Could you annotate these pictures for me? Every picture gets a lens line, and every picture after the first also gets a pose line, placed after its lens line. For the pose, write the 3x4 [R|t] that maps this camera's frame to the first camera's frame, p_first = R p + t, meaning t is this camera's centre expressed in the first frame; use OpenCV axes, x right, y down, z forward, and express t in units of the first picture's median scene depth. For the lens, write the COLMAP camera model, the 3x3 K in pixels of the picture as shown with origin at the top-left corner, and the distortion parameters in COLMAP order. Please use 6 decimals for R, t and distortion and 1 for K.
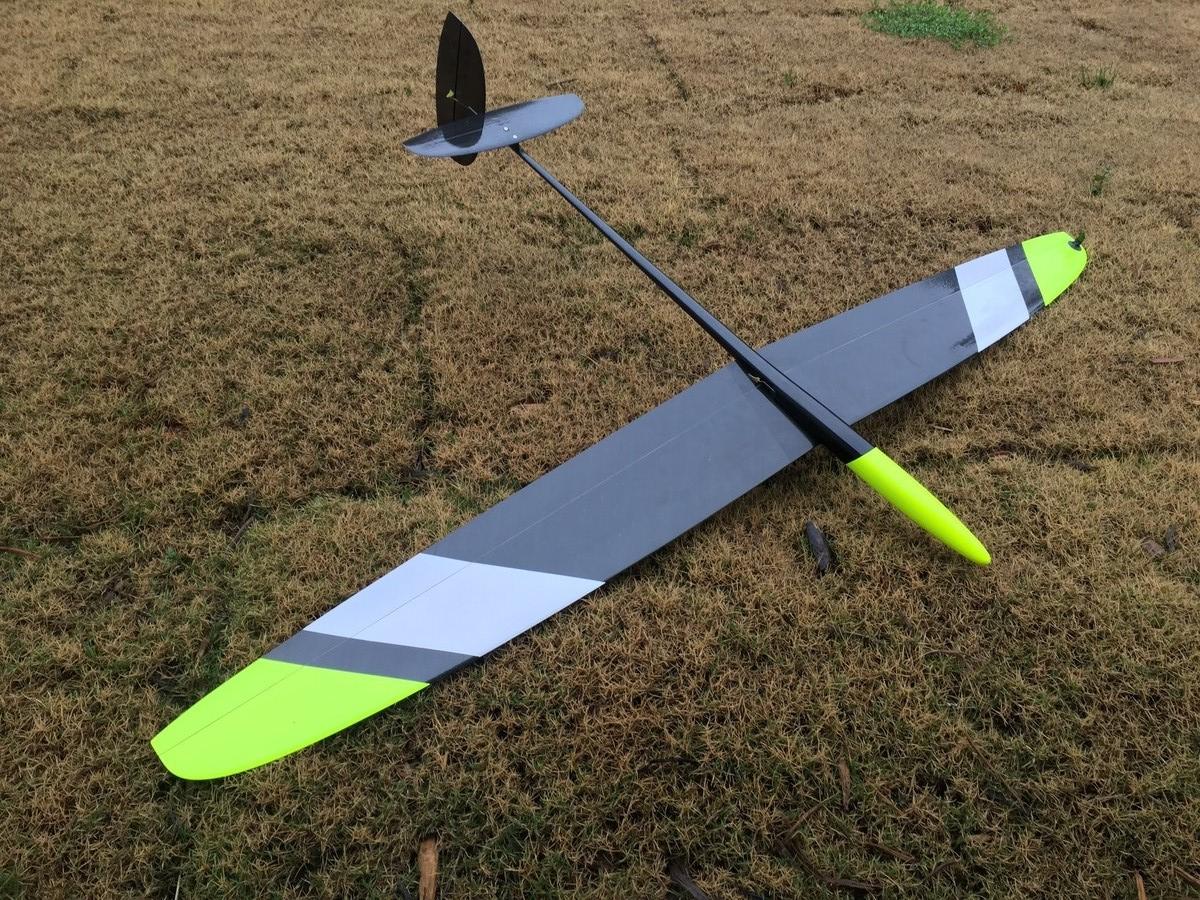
lens RADIAL K [[1005.4, 0, 602.6], [0, 1005.4, 428.7], [0, 0, 1]] dist [0.072734, -0.089760]
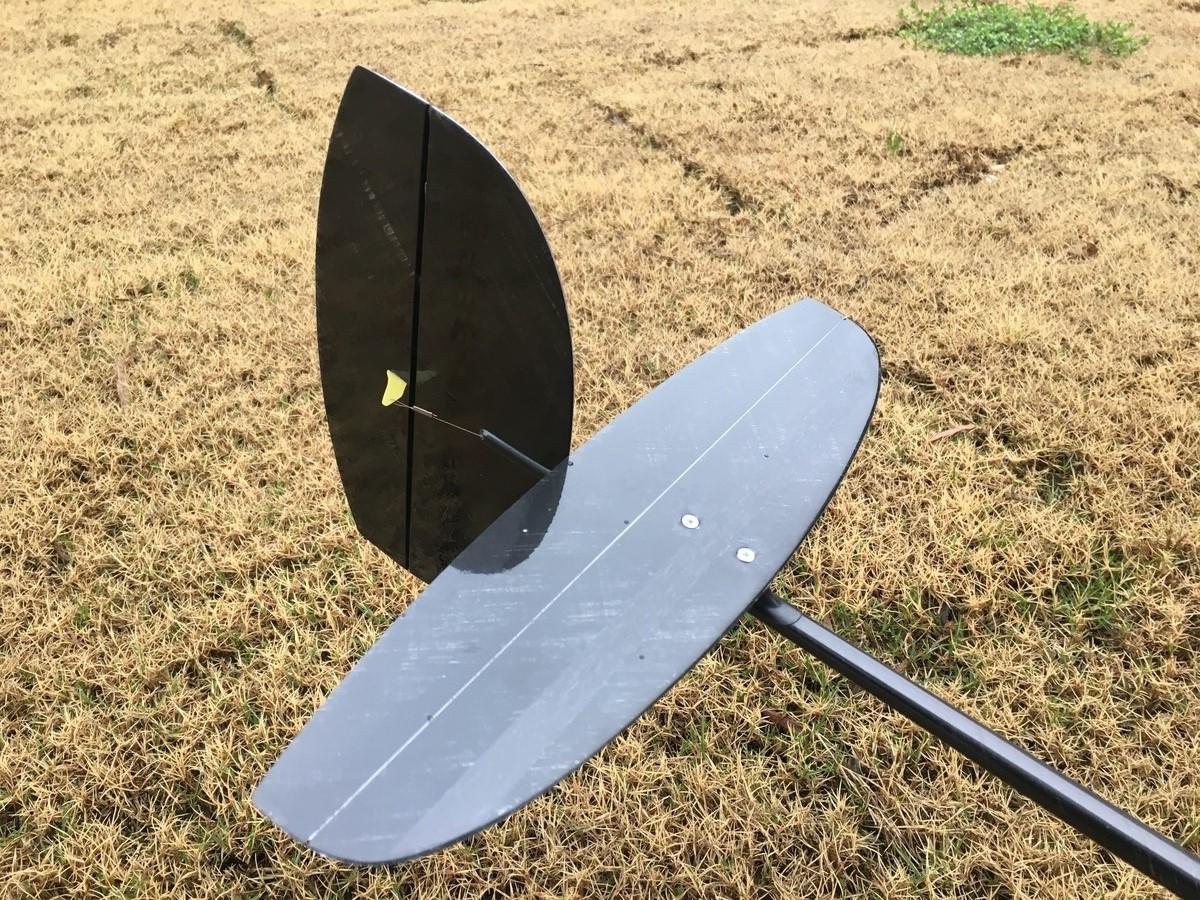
lens RADIAL K [[1005.4, 0, 602.6], [0, 1005.4, 428.7], [0, 0, 1]] dist [0.072734, -0.089760]
pose [[0.968155, -0.183728, 0.170057, -0.119089], [0.194361, 0.979755, -0.048006, -0.246176], [-0.157795, 0.079530, 0.984264, 0.614238]]
